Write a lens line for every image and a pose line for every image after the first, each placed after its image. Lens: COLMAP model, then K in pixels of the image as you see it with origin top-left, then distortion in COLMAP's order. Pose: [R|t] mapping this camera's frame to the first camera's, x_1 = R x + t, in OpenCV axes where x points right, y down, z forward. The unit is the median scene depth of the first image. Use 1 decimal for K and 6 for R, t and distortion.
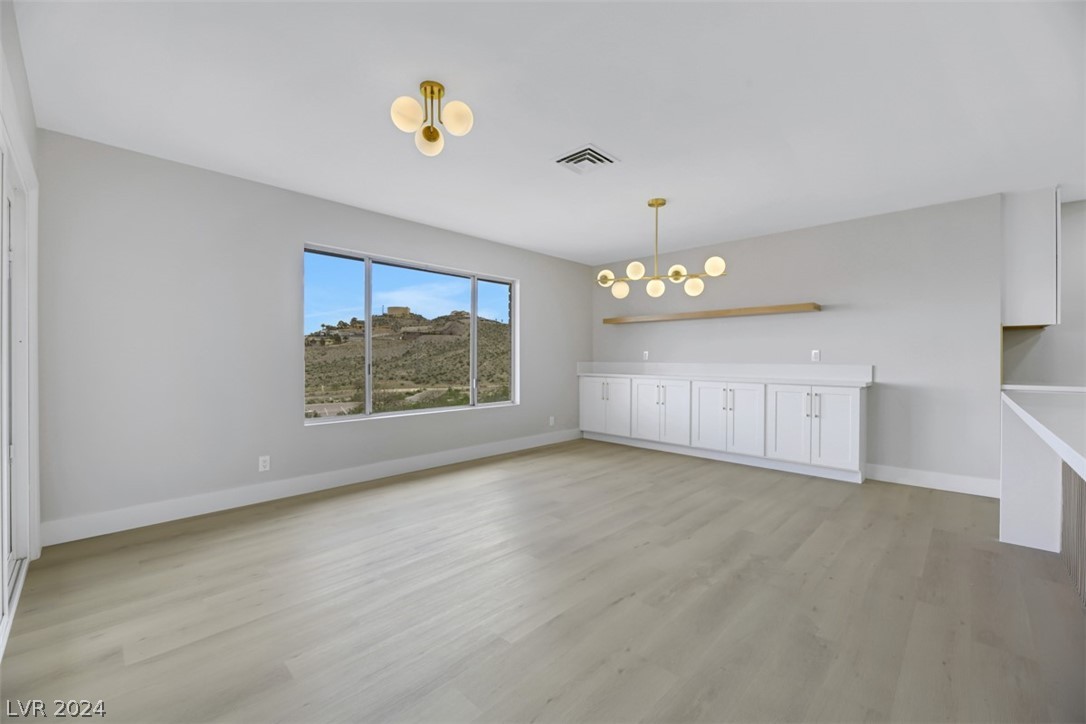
lens RADIAL K [[441.7, 0, 543.0], [0, 441.7, 361.2], [0, 0, 1]] dist [-0.000106, -0.002873]
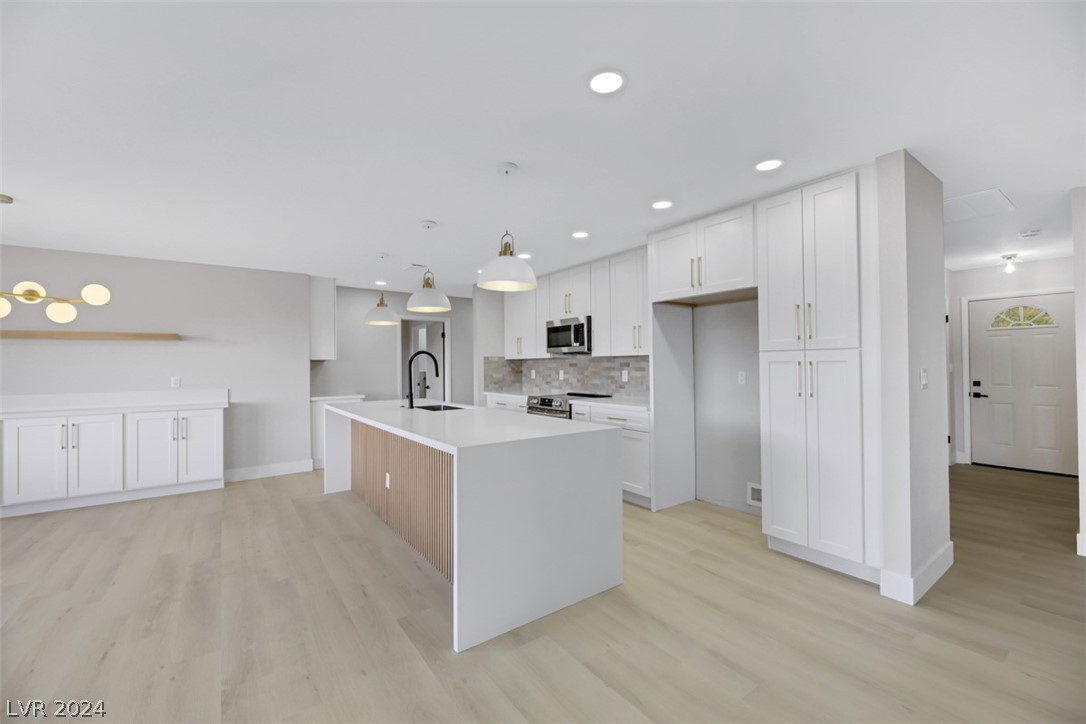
lens RADIAL K [[441.7, 0, 543.0], [0, 441.7, 361.2], [0, 0, 1]] dist [-0.000106, -0.002873]
pose [[0.174007, 0.001946, 0.984743, -0.217856], [0.015475, 0.999869, -0.004711, -0.034115], [-0.984623, 0.016059, 0.173954, -0.052231]]
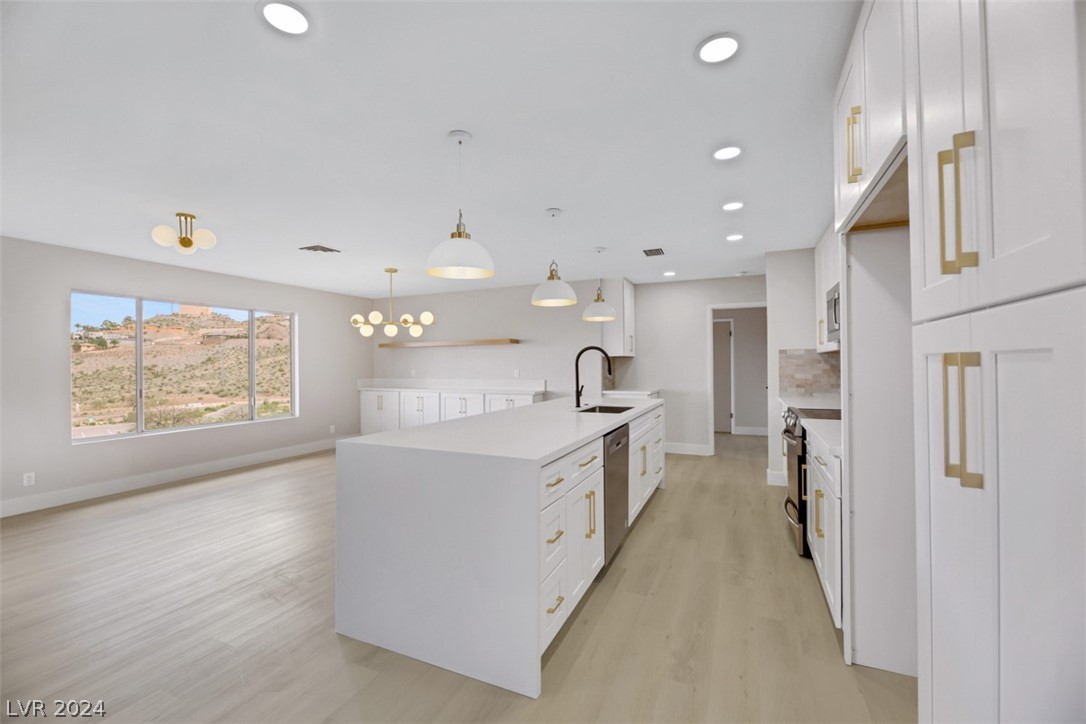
lens RADIAL K [[445.8, 0, 543.0], [0, 445.8, 362.0], [0, 0, 1]] dist [-0.000961, -0.000604]
pose [[0.940728, -0.010361, 0.339002, 0.148826], [0.013784, 0.999875, -0.007689, -0.029567], [-0.338881, 0.011906, 0.940754, -0.336070]]
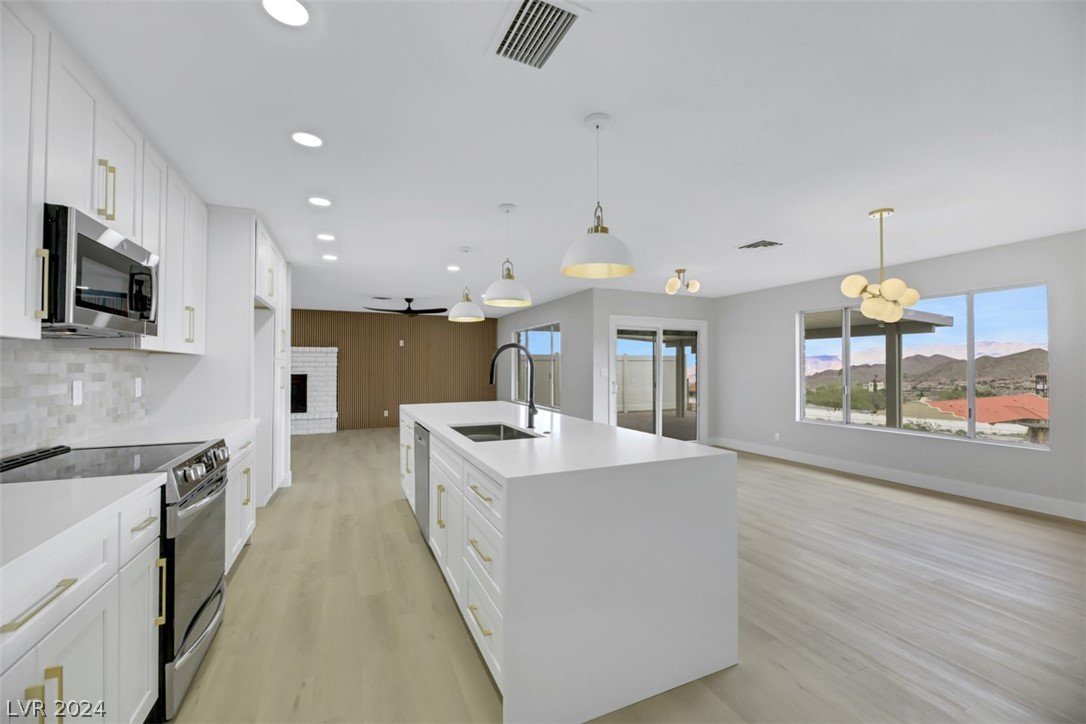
lens RADIAL K [[441.7, 0, 543.0], [0, 441.7, 361.2], [0, 0, 1]] dist [-0.000106, -0.002873]
pose [[-0.375880, -0.016743, -0.926517, 0.857335], [-0.005078, 0.999859, -0.016008, -0.030786], [0.926654, -0.001313, -0.375912, 0.459879]]
